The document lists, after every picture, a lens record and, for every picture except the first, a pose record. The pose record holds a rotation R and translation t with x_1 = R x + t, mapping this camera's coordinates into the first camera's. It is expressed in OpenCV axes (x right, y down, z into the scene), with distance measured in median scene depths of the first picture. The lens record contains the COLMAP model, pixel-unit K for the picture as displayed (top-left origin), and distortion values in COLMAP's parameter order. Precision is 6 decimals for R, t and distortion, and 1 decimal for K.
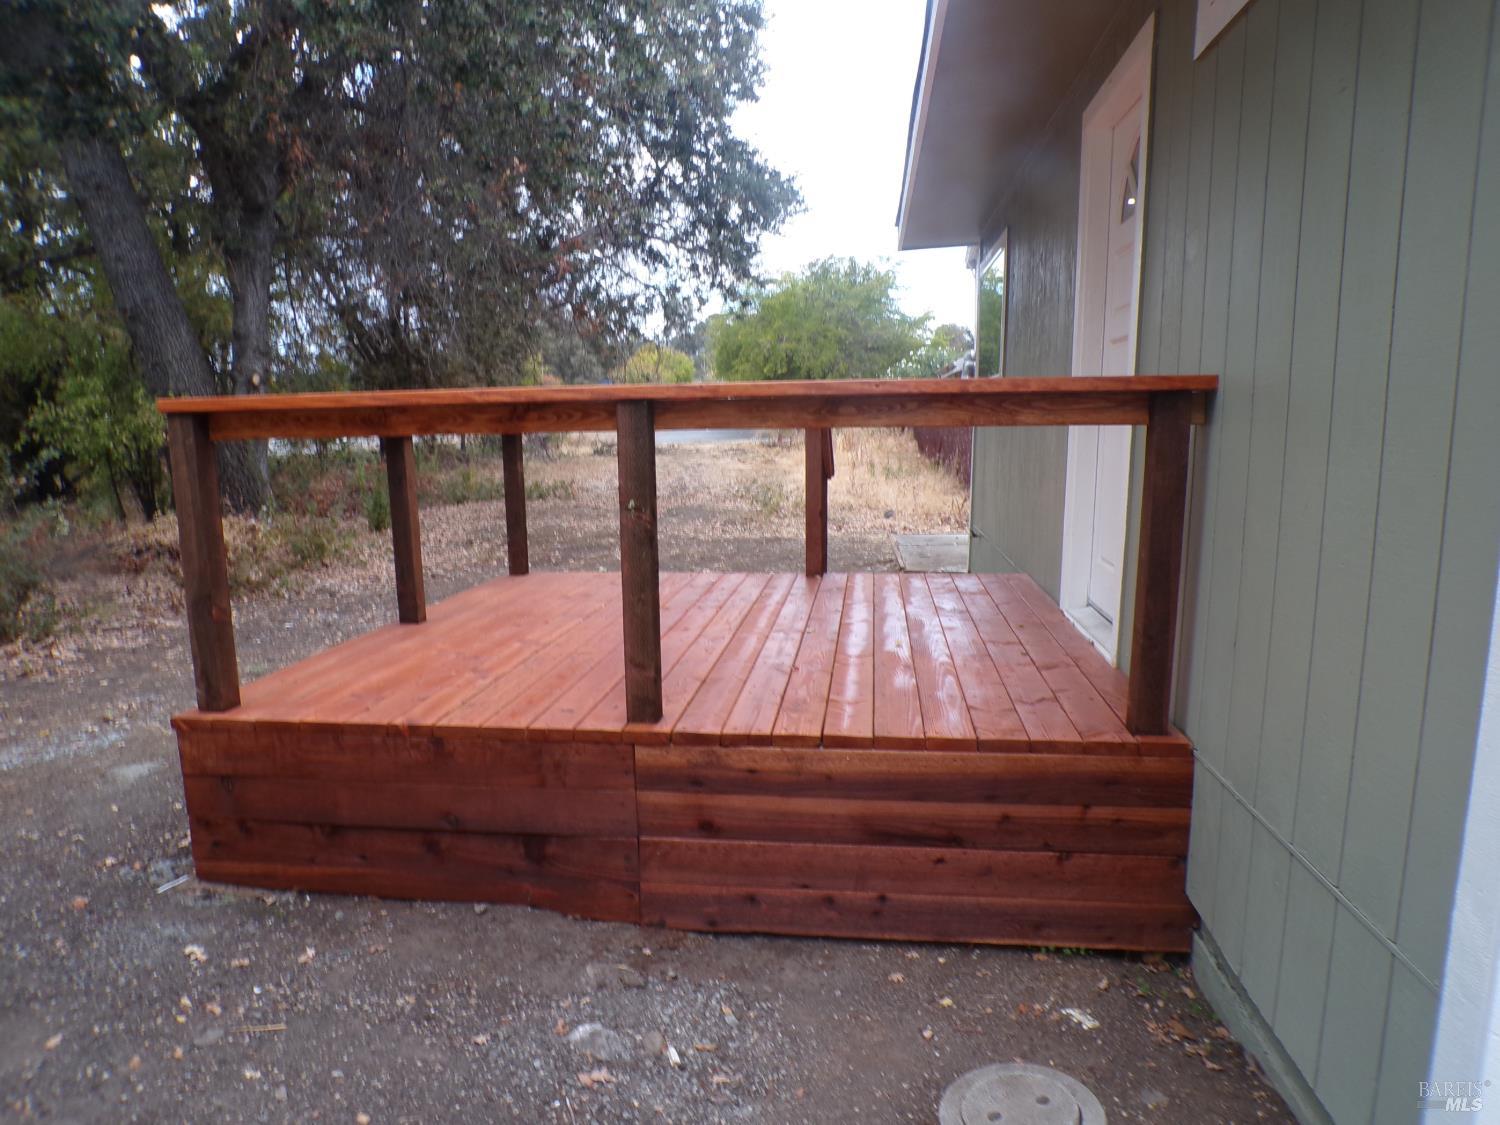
lens RADIAL K [[1005.4, 0, 742.2], [0, 1005.4, 570.4], [0, 0, 1]] dist [-0.041829, 0.014975]
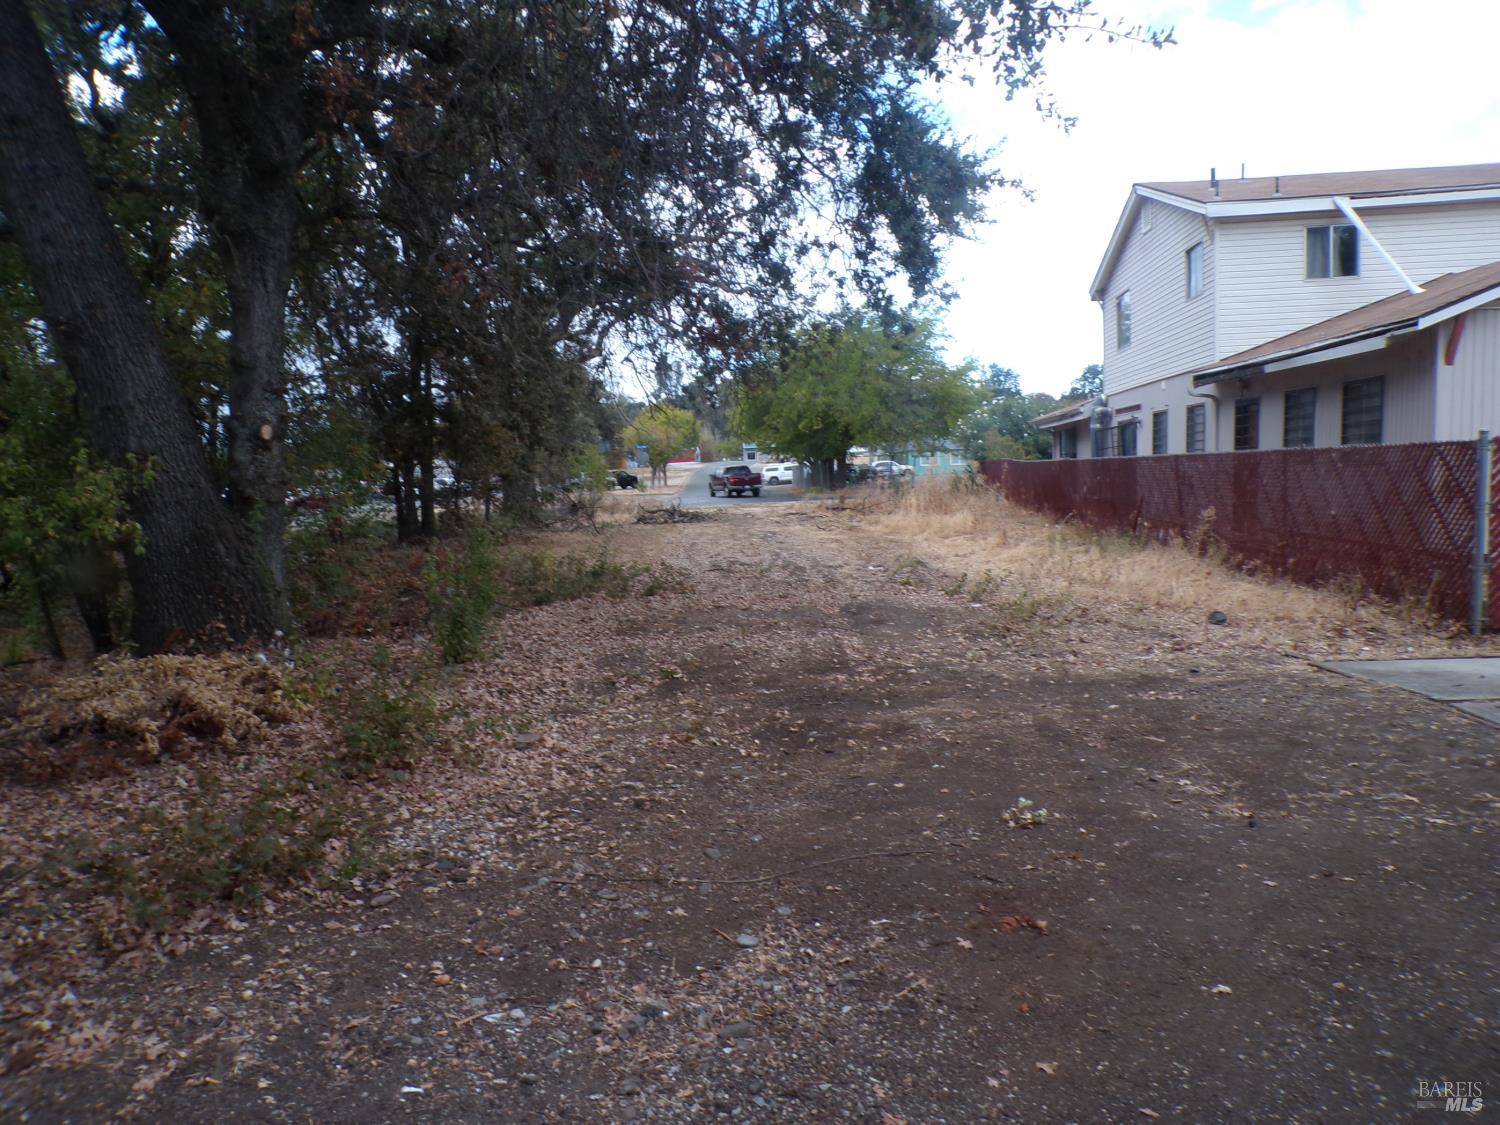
lens RADIAL K [[1012.7, 0, 739.8], [0, 1012.7, 571.1], [0, 0, 1]] dist [-0.041143, 0.014257]
pose [[0.999818, -0.017535, 0.007529, -0.185246], [0.017948, 0.998115, -0.058691, -0.057179], [-0.006485, 0.058815, 0.998248, 0.348252]]
